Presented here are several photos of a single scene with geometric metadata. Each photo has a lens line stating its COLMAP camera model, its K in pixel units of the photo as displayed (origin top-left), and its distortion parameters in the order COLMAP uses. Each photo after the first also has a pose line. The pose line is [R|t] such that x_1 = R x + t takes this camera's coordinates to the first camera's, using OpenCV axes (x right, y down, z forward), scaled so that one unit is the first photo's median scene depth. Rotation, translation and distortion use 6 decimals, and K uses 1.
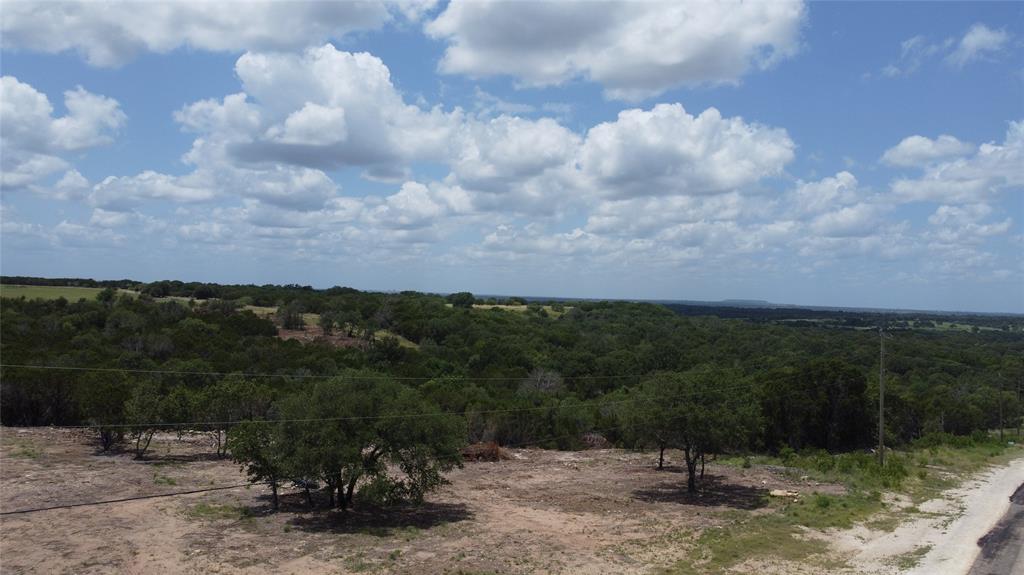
lens RADIAL K [[774.8, 0, 510.5], [0, 774.8, 290.9], [0, 0, 1]] dist [0.000860, -0.007761]
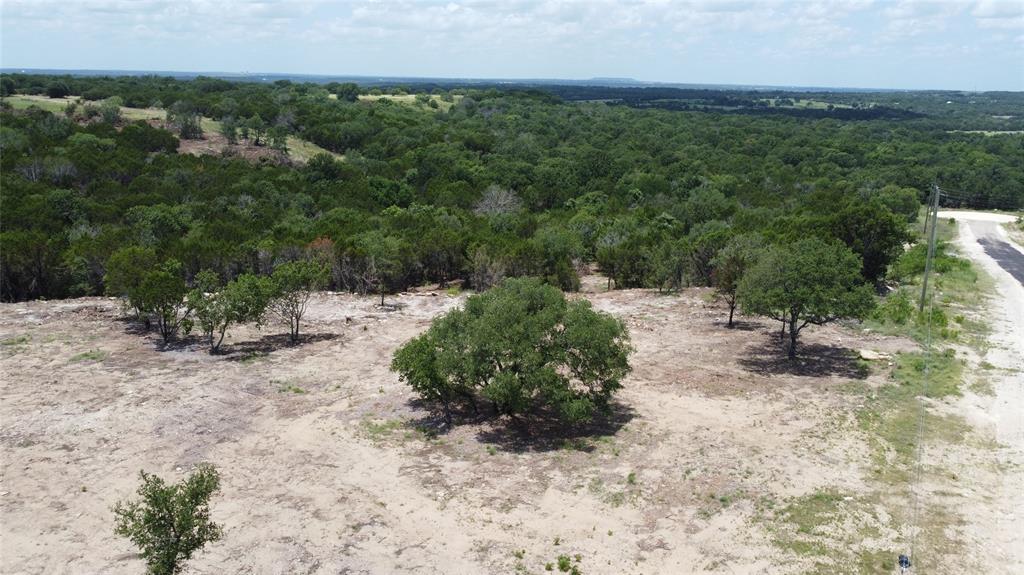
lens RADIAL K [[774.8, 0, 510.5], [0, 774.8, 290.9], [0, 0, 1]] dist [0.000860, -0.007761]
pose [[0.985793, -0.056097, 0.158320, -0.063477], [0.010528, 0.961363, 0.275081, -0.026198], [-0.167635, -0.269506, 0.948296, 0.015024]]
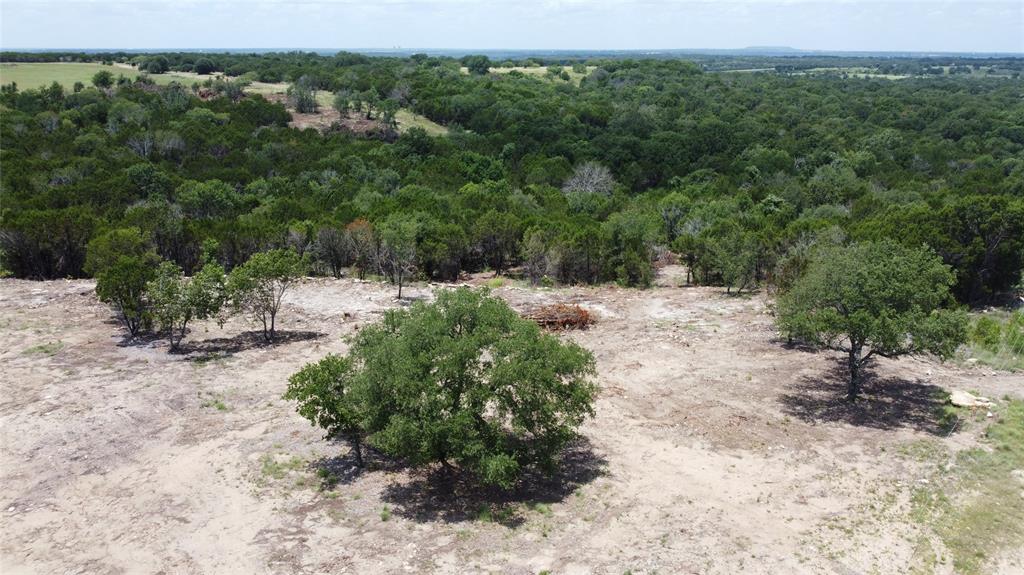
lens RADIAL K [[774.8, 0, 510.5], [0, 774.8, 290.9], [0, 0, 1]] dist [0.000860, -0.007761]
pose [[0.999468, -0.024657, -0.021367, -0.021538], [0.029979, 0.952443, 0.303237, -0.021770], [0.012874, -0.303716, 0.952676, 0.050429]]
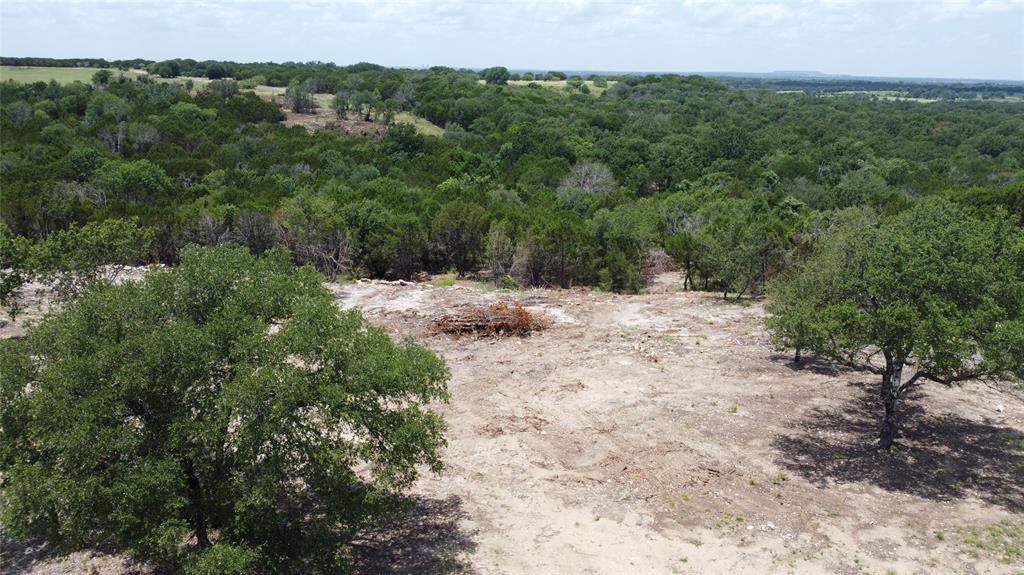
lens RADIAL K [[774.8, 0, 510.5], [0, 774.8, 290.9], [0, 0, 1]] dist [0.000860, -0.007761]
pose [[0.998762, -0.001538, -0.049722, 0.000170], [0.015388, 0.960050, 0.279406, 0.000610], [0.047306, -0.279825, 0.958885, 0.101585]]
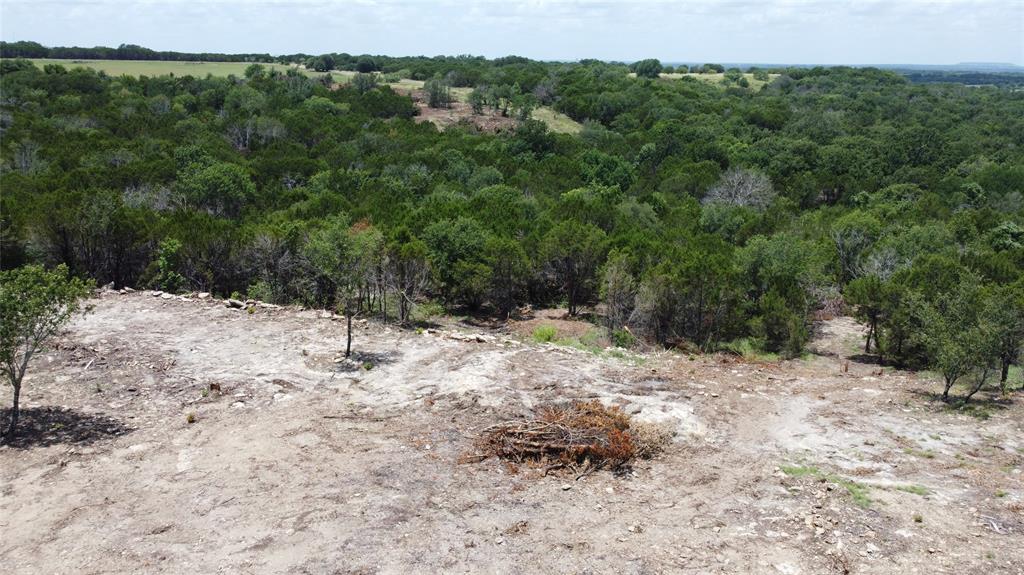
lens RADIAL K [[776.5, 0, 510.7], [0, 776.5, 285.4], [0, 0, 1]] dist [0.000200, -0.009521]
pose [[0.971734, 0.045158, -0.231721, 0.003600], [0.021355, 0.960697, 0.276777, 0.002438], [0.235112, -0.273902, 0.932577, 0.164275]]
